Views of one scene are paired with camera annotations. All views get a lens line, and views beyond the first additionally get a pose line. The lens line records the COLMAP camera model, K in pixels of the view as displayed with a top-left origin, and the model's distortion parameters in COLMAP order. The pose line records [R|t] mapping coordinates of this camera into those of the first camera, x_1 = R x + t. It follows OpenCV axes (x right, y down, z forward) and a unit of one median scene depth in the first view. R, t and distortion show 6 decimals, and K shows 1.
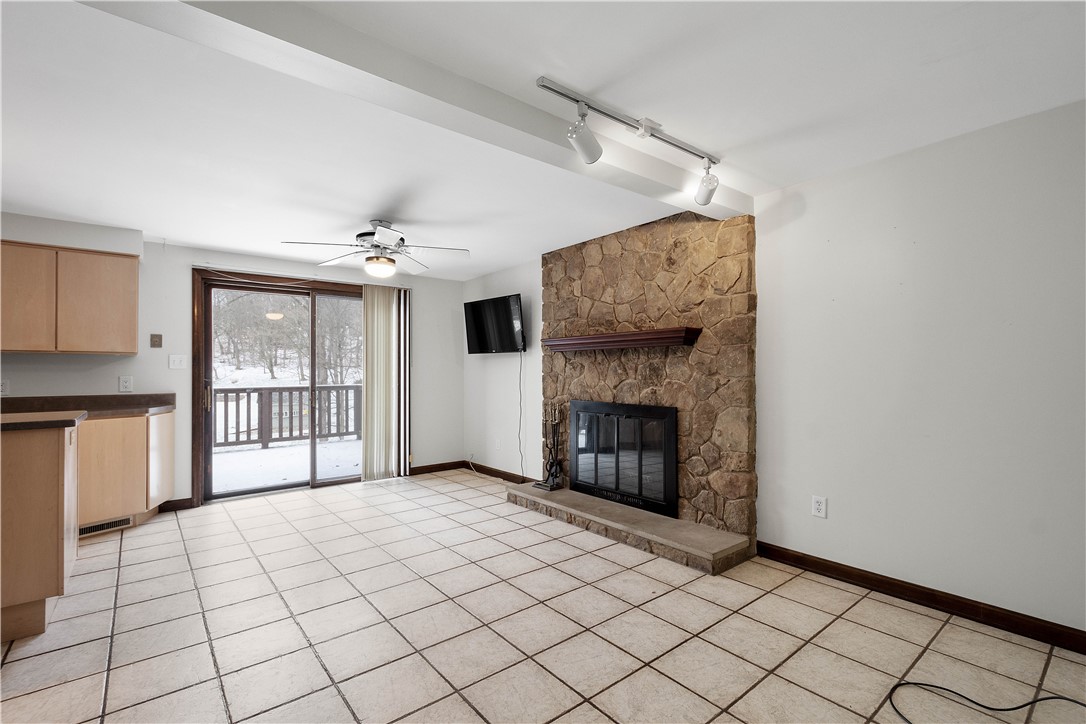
lens RADIAL K [[493.0, 0, 531.1], [0, 493.0, 370.0], [0, 0, 1]] dist [0.000870, -0.000086]
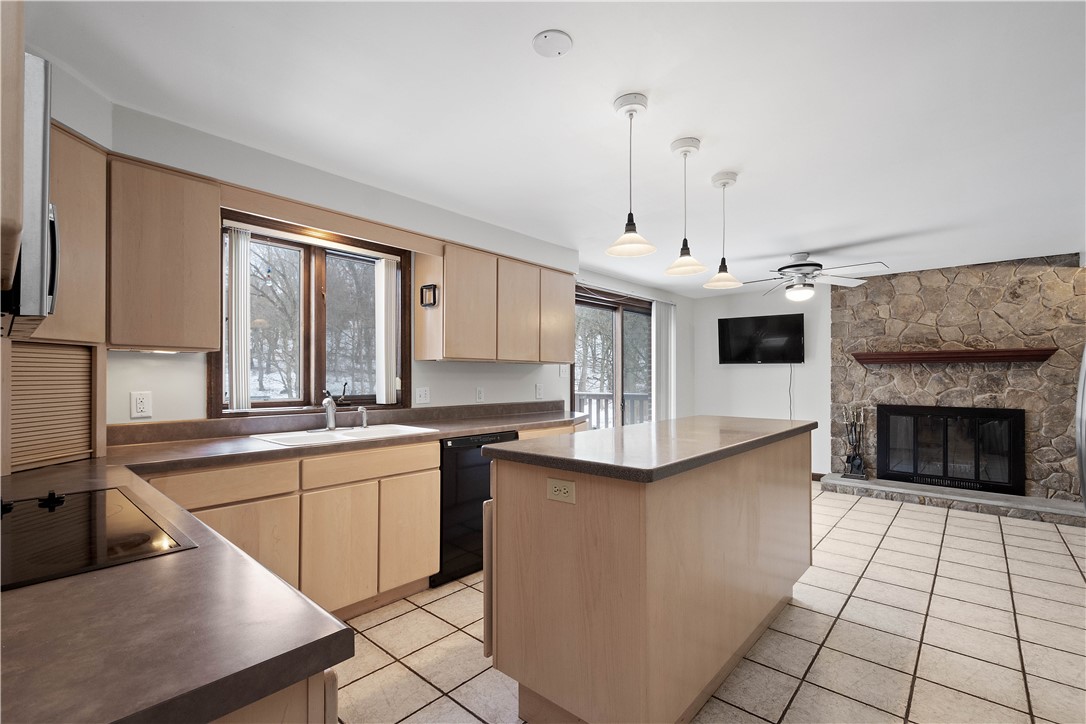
lens RADIAL K [[485.1, 0, 532.9], [0, 485.1, 377.2], [0, 0, 1]] dist [0.000836, -0.000463]
pose [[0.987835, 0.004141, 0.155449, -1.113147], [-0.004636, 0.999985, 0.002824, -0.005552], [-0.155435, -0.003510, 0.987840, -0.046111]]
